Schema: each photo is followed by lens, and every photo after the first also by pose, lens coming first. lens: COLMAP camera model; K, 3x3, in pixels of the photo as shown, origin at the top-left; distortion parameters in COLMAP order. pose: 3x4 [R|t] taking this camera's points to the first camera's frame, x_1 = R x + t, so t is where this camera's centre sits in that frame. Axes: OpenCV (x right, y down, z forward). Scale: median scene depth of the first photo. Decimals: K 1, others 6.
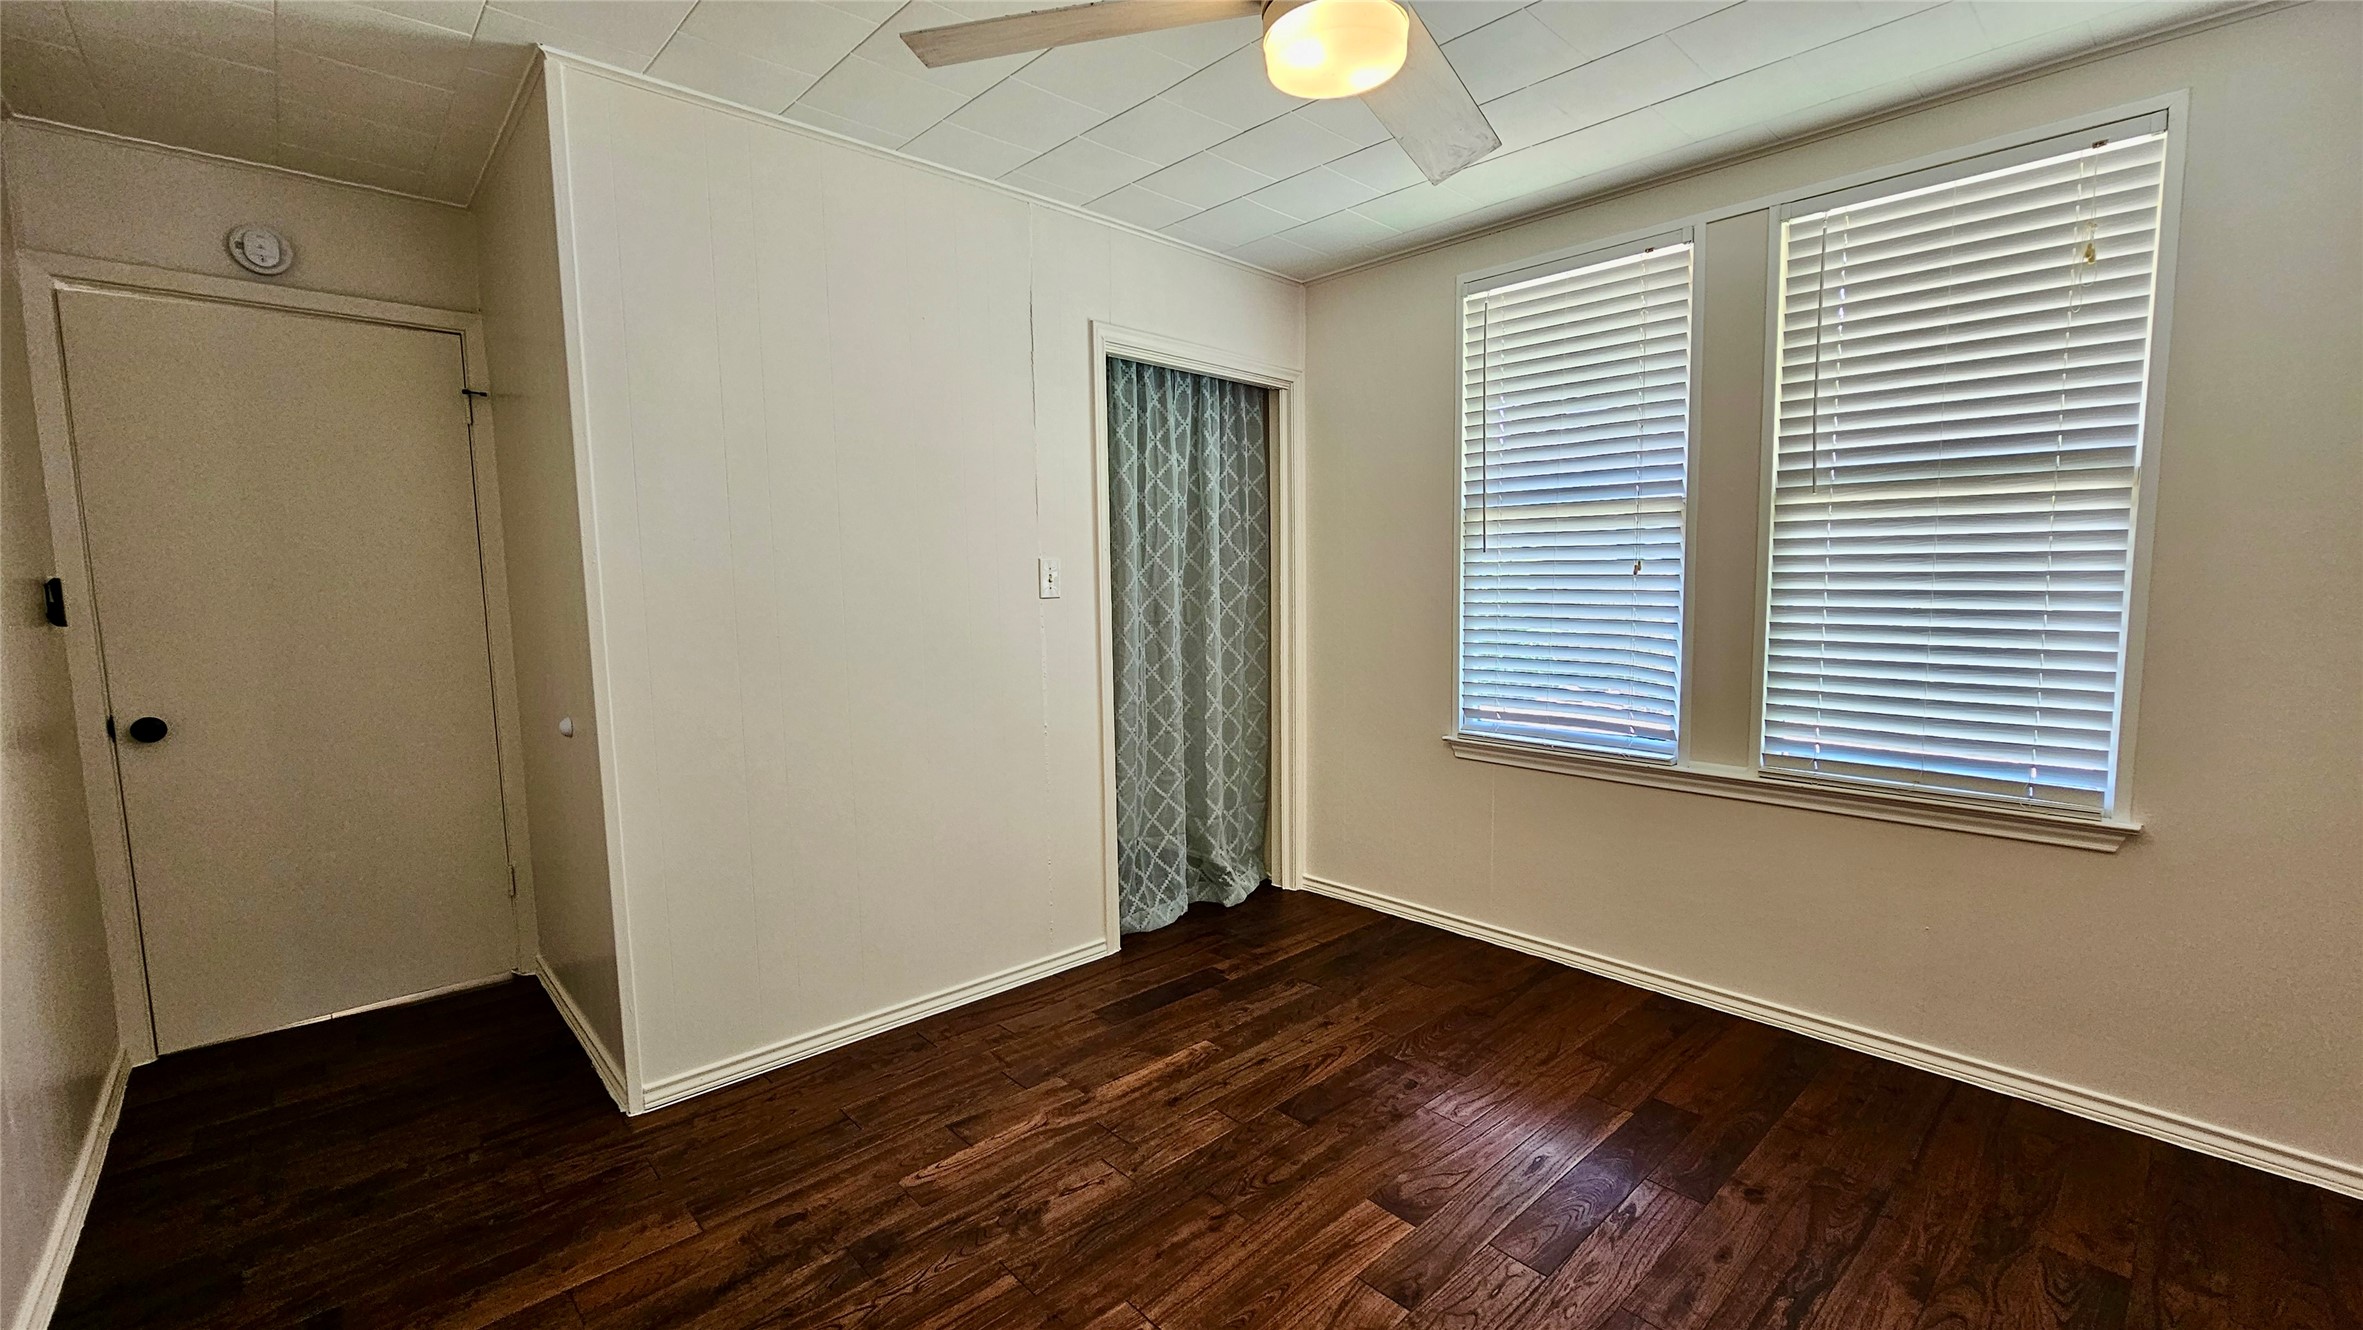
lens RADIAL K [[973.5, 0, 1186.0], [0, 973.5, 667.9], [0, 0, 1]] dist [-0.000733, 0.000101]
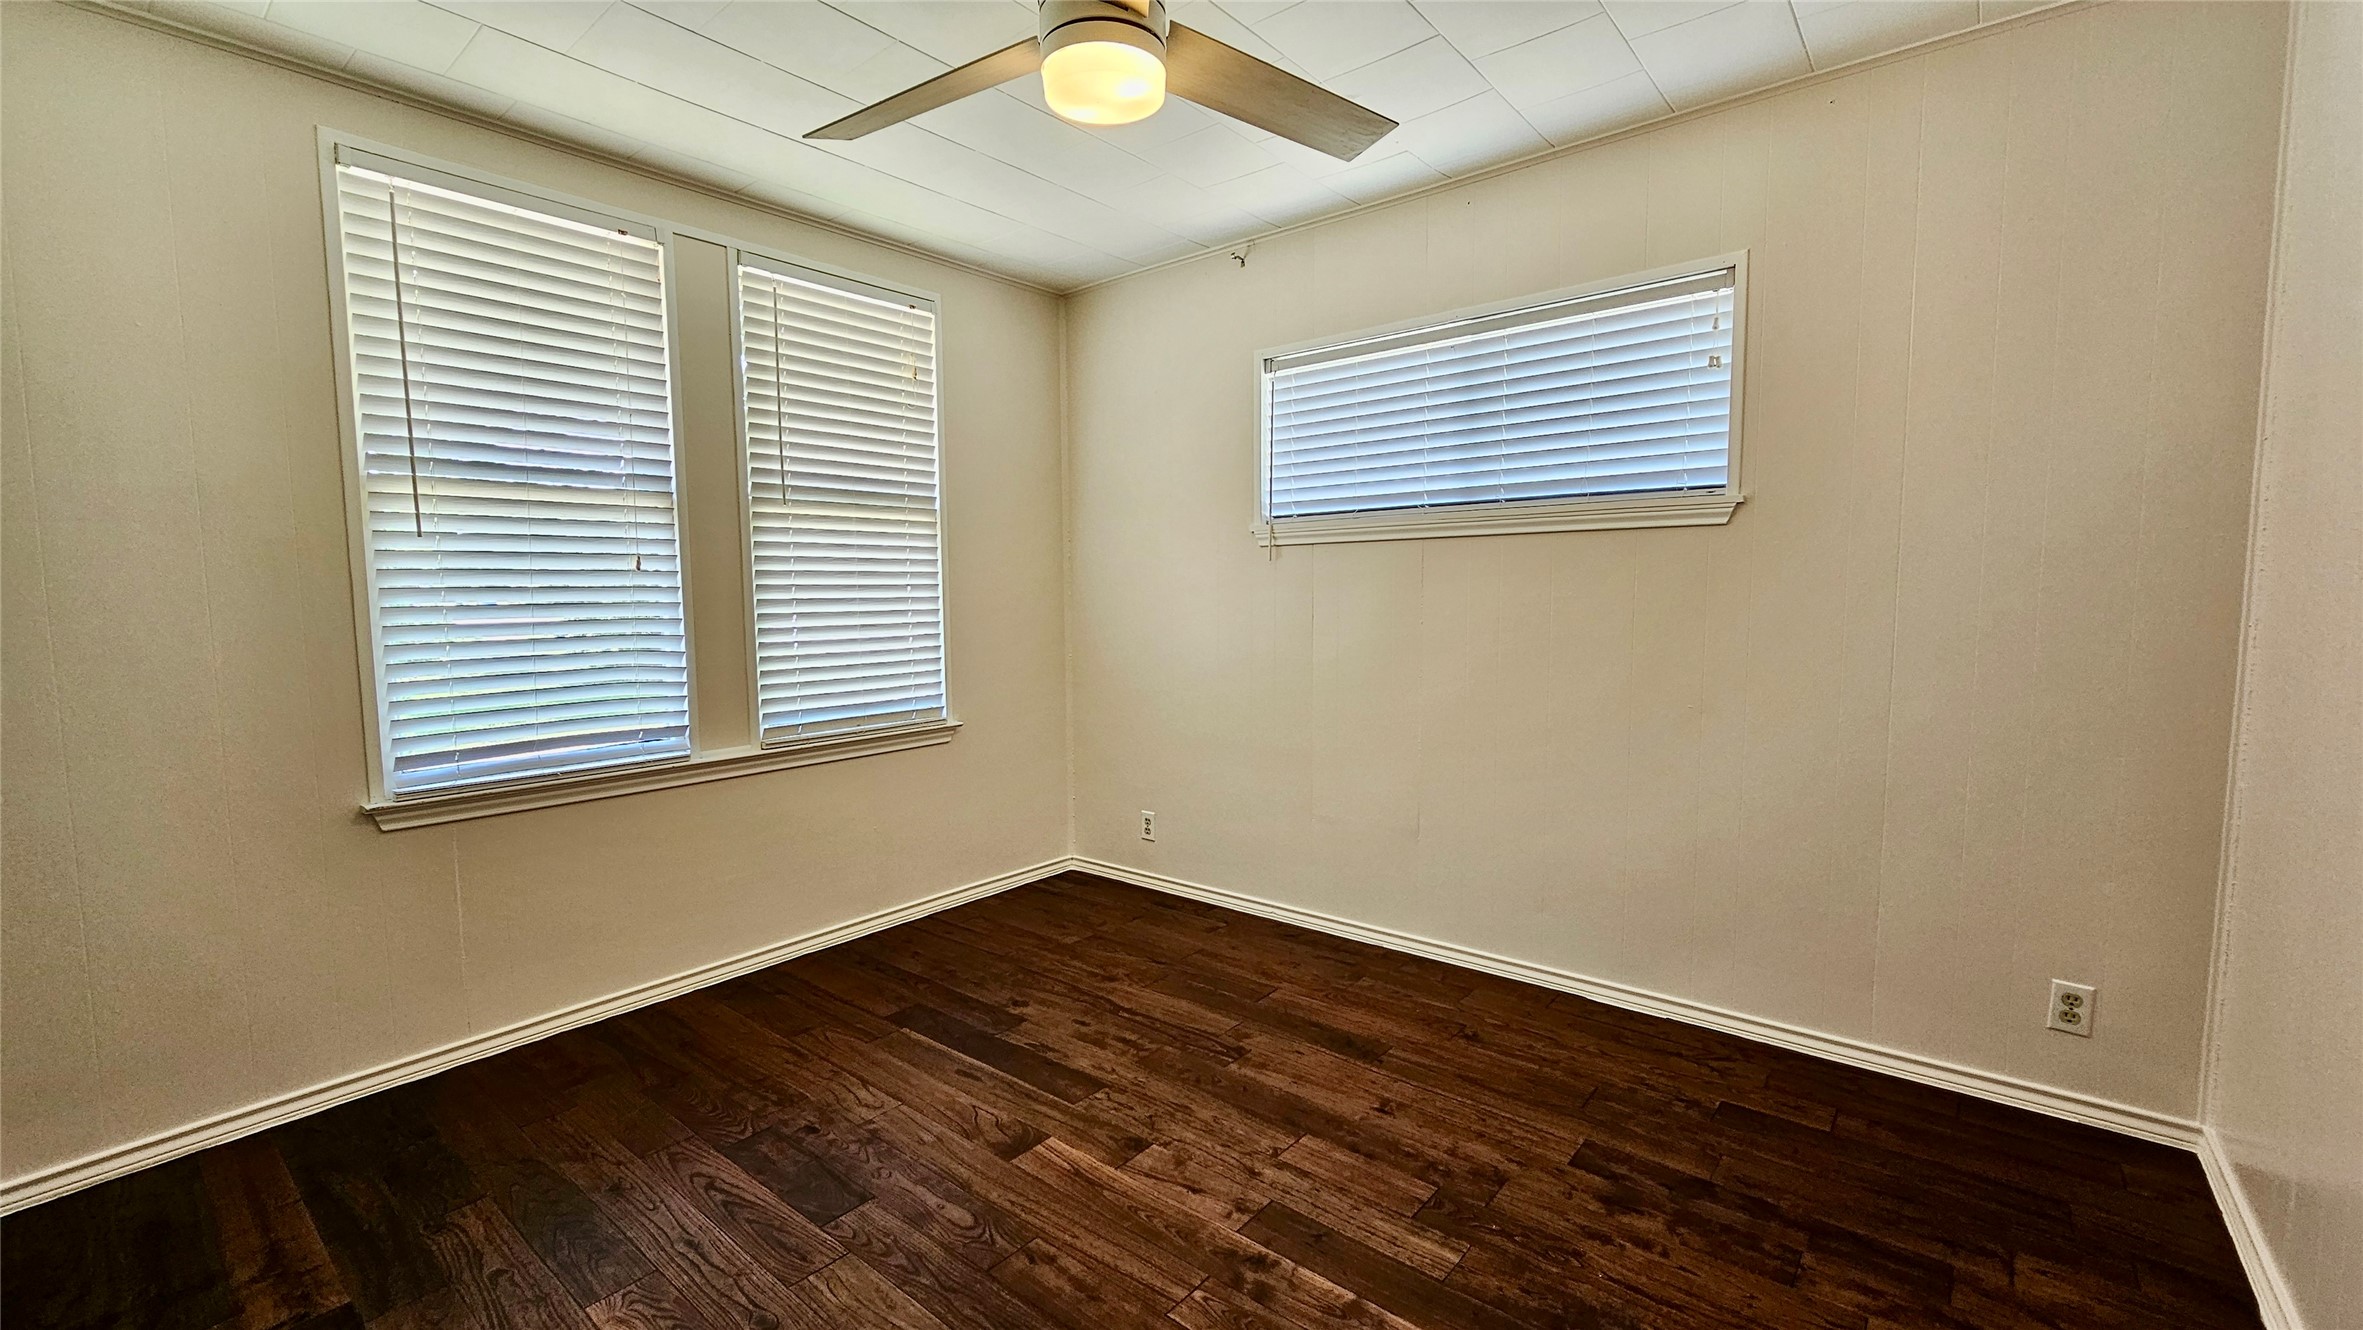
lens RADIAL K [[973.5, 0, 1183.9], [0, 973.5, 668.6], [0, 0, 1]] dist [-0.000733, 0.000101]
pose [[-0.133188, -0.073051, 0.988395, -0.596415], [0.106777, 0.990418, 0.087588, -0.028945], [-0.985322, 0.117203, -0.124112, 0.647302]]
